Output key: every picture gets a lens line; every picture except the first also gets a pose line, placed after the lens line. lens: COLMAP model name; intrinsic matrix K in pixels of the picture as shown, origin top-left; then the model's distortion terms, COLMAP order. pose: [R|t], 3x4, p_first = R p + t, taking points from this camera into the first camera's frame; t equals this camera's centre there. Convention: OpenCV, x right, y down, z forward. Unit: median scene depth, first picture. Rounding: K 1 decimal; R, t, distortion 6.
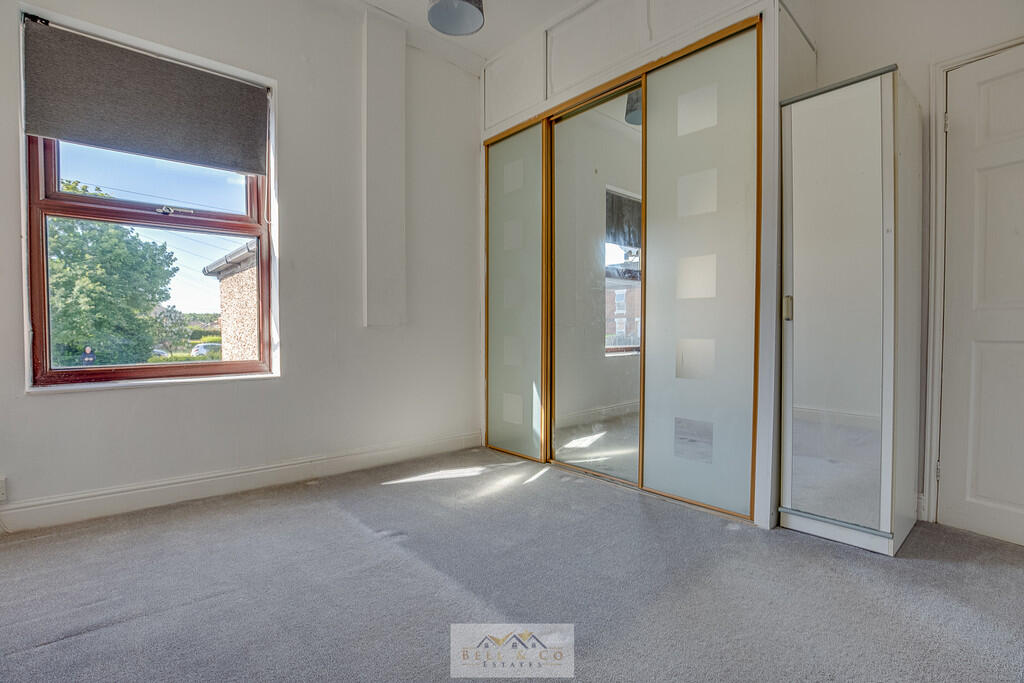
lens RADIAL K [[490.2, 0, 512.0], [0, 490.2, 341.5], [0, 0, 1]] dist [-0.001586, -0.000148]
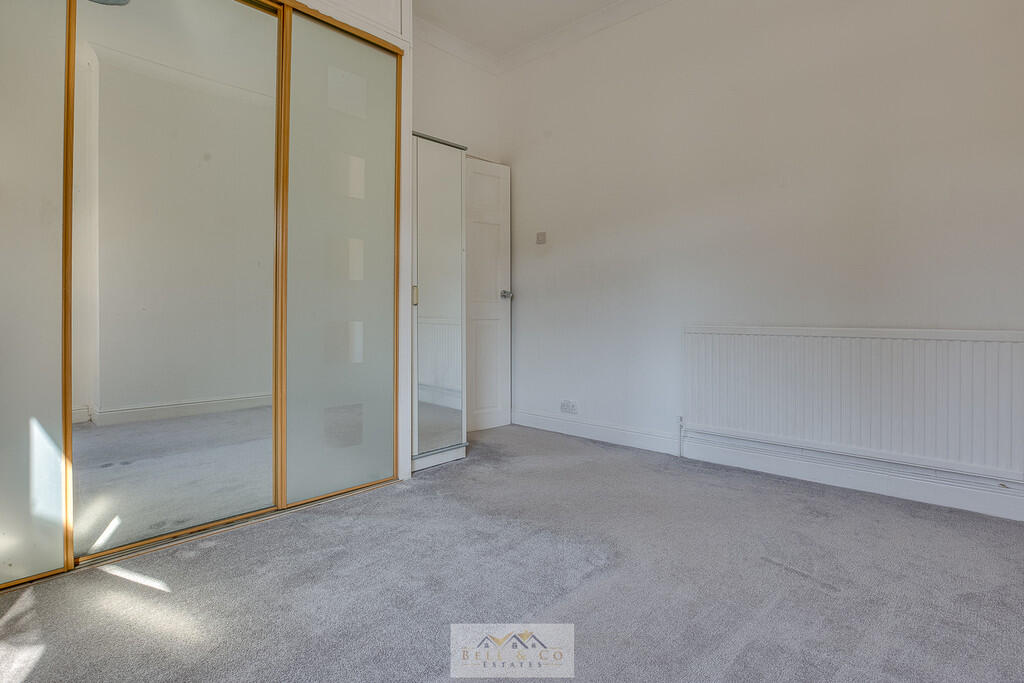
lens RADIAL K [[512.9, 0, 510.4], [0, 512.9, 307.1], [0, 0, 1]] dist [-0.000628, 0.000155]
pose [[-0.086667, 0.009804, 0.996189, -0.695703], [0.024421, 0.999672, -0.007714, -0.019234], [-0.995938, 0.023659, -0.086878, 0.782673]]
